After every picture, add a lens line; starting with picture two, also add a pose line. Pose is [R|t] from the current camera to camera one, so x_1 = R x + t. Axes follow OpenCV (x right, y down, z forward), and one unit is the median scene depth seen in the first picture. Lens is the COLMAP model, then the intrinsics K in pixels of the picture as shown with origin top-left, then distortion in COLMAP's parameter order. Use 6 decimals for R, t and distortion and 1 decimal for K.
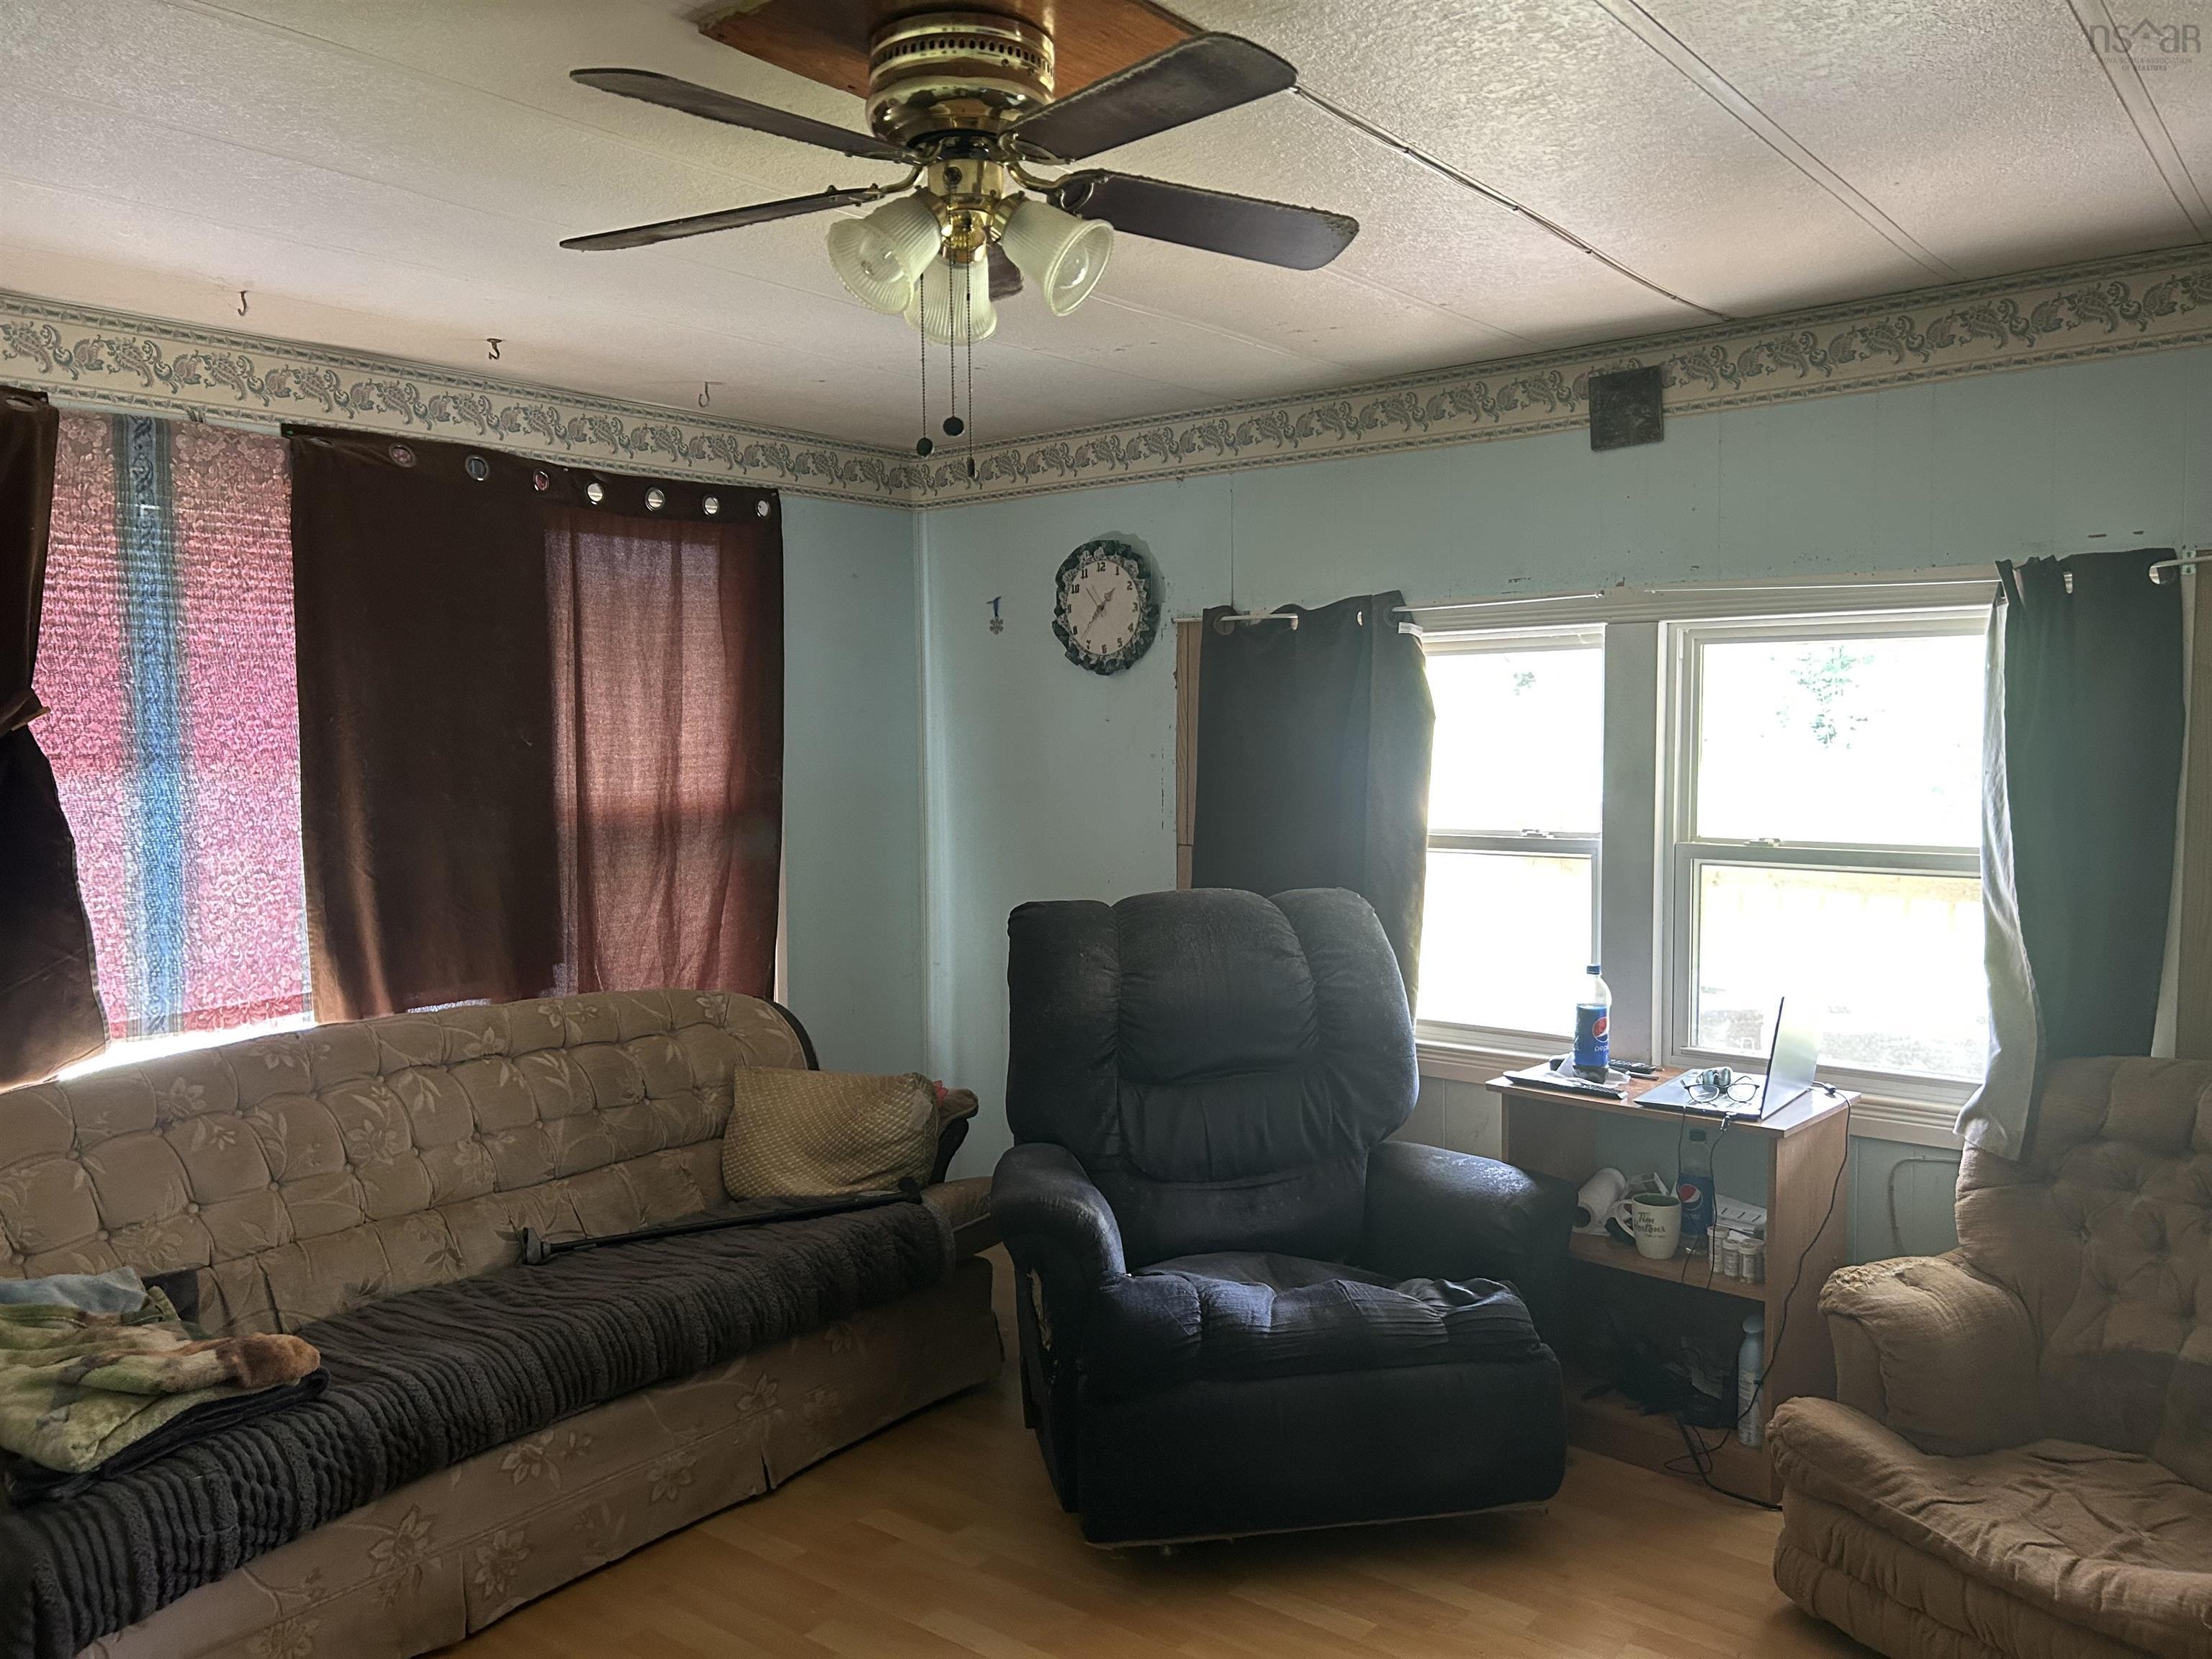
lens RADIAL K [[1670.9, 0, 1122.7], [0, 1670.9, 833.5], [0, 0, 1]] dist [0.012074, -0.006831]
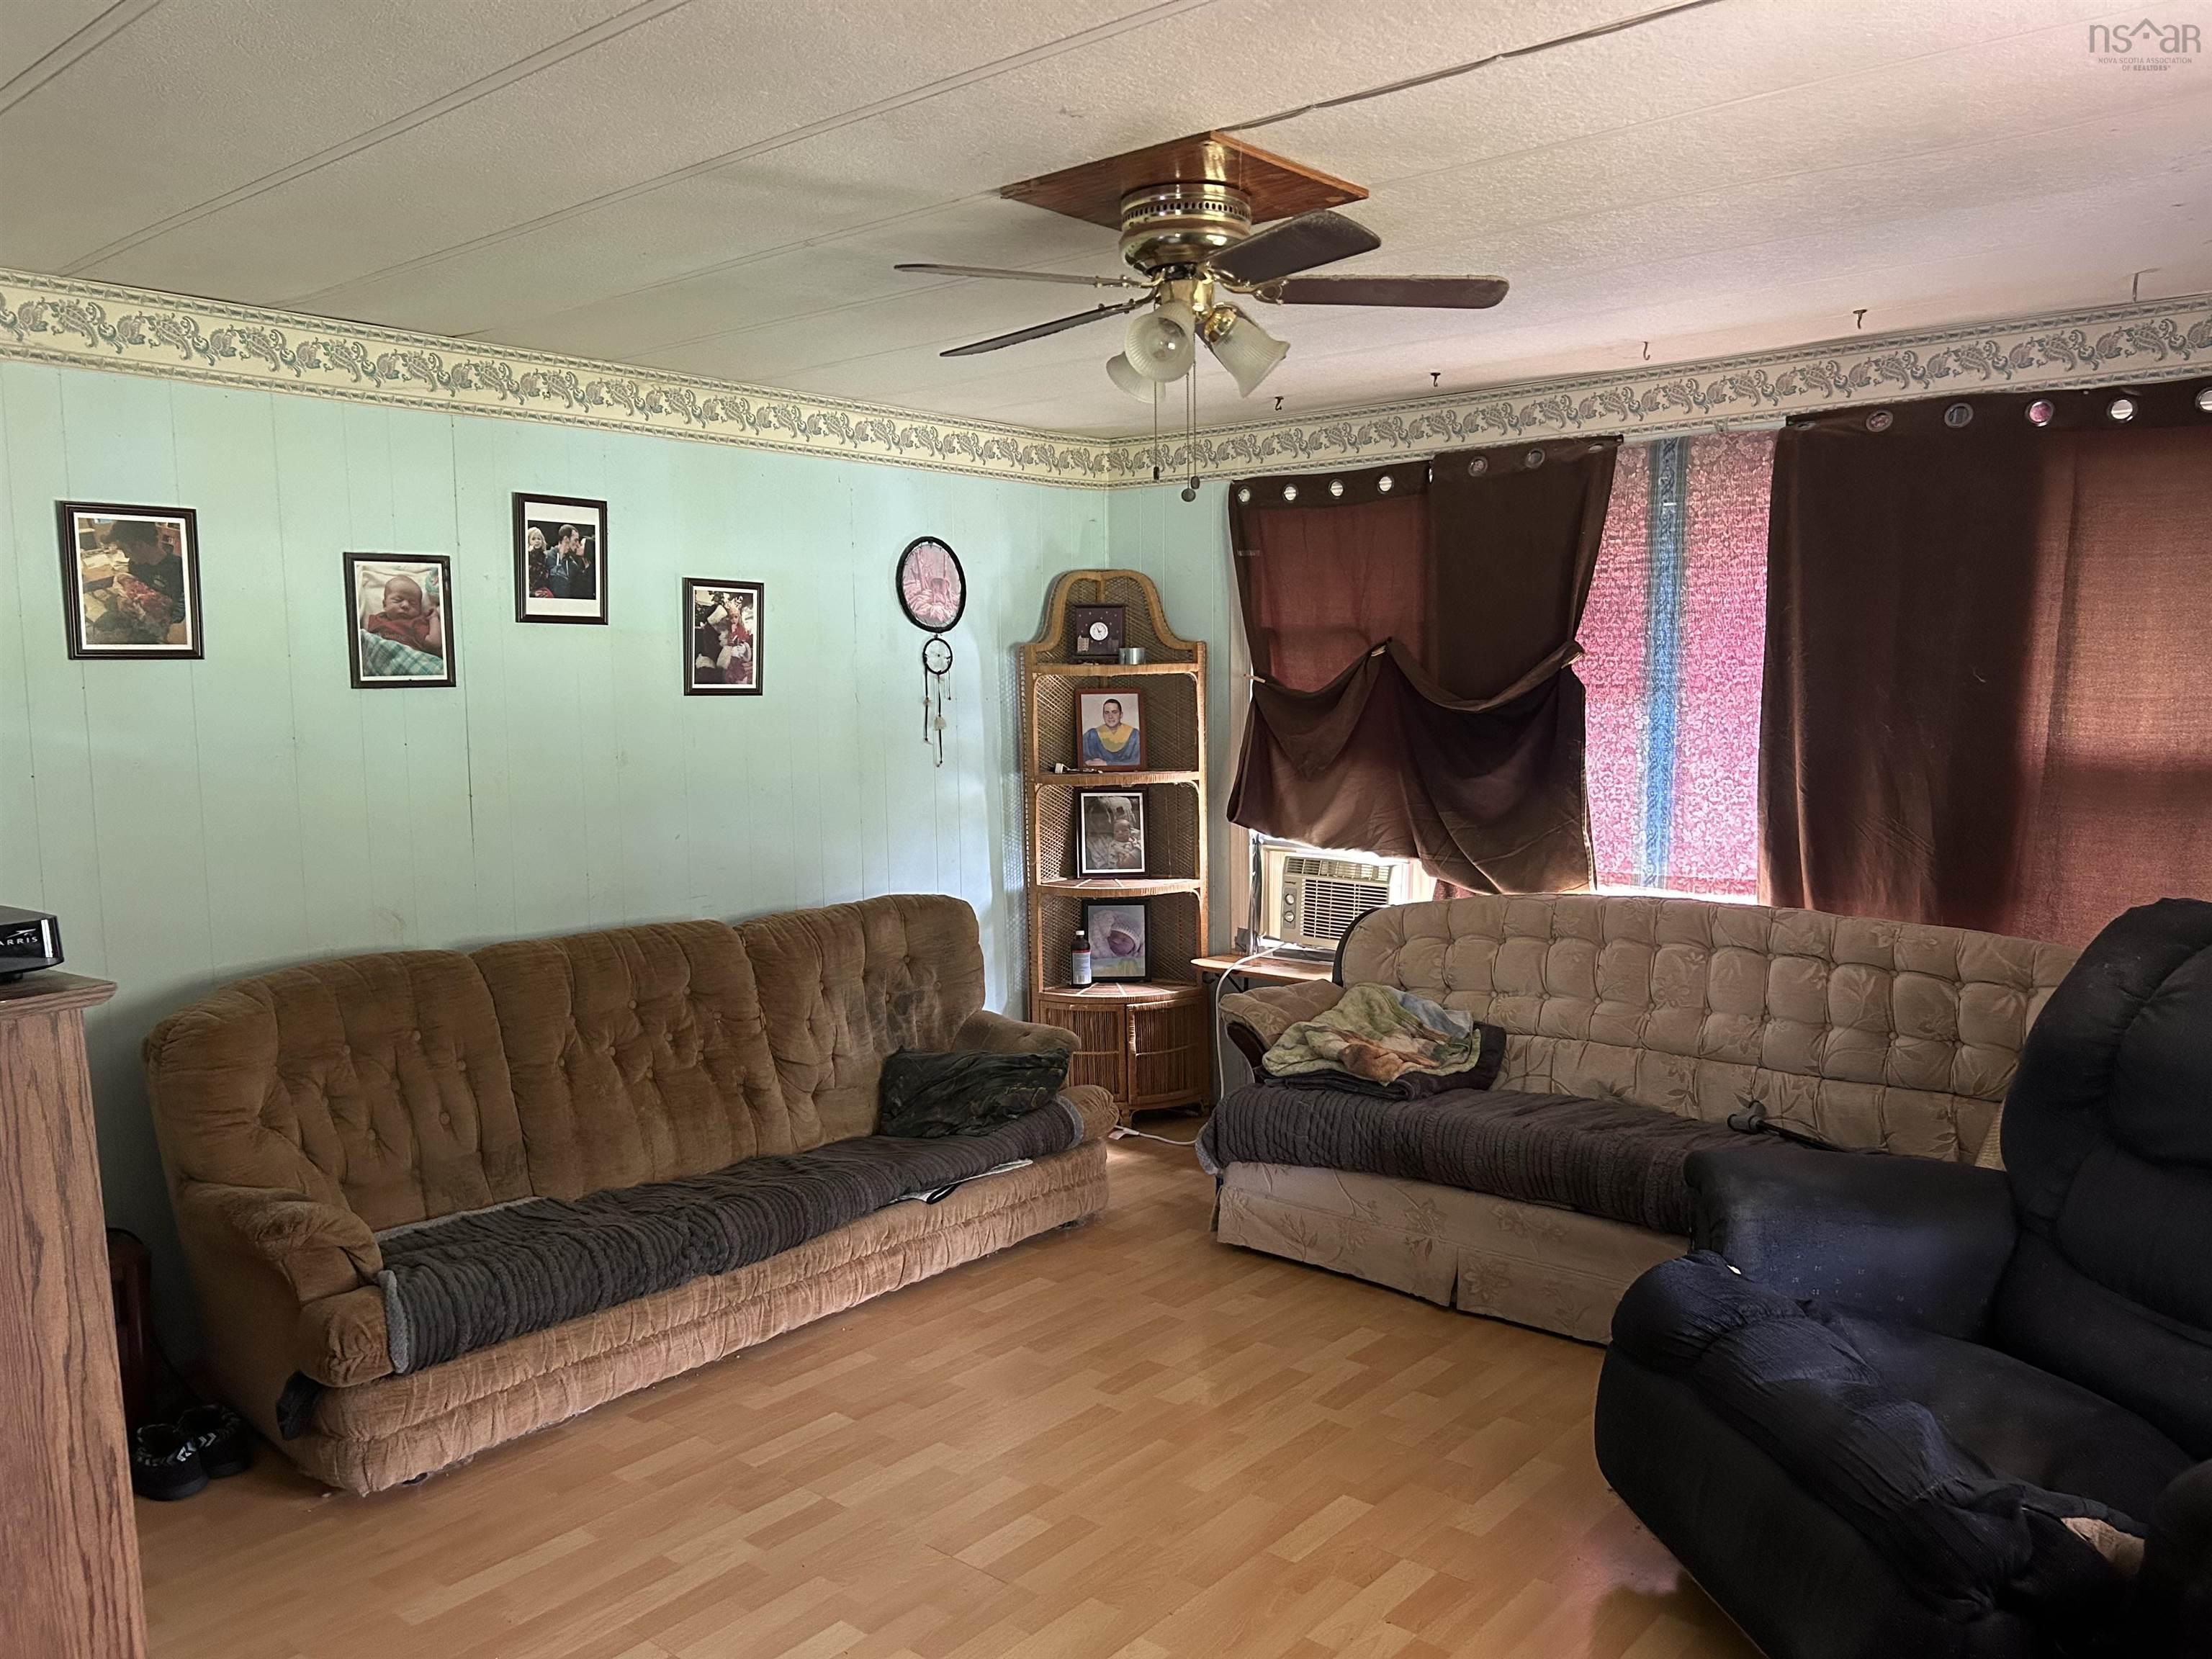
lens RADIAL K [[1670.9, 0, 1122.4], [0, 1670.9, 827.1], [0, 0, 1]] dist [0.012074, -0.006831]
pose [[-0.042121, 0.093729, -0.994706, 0.811813], [-0.059657, 0.993578, 0.096149, -0.036926], [0.997330, 0.063391, -0.036259, 0.612444]]
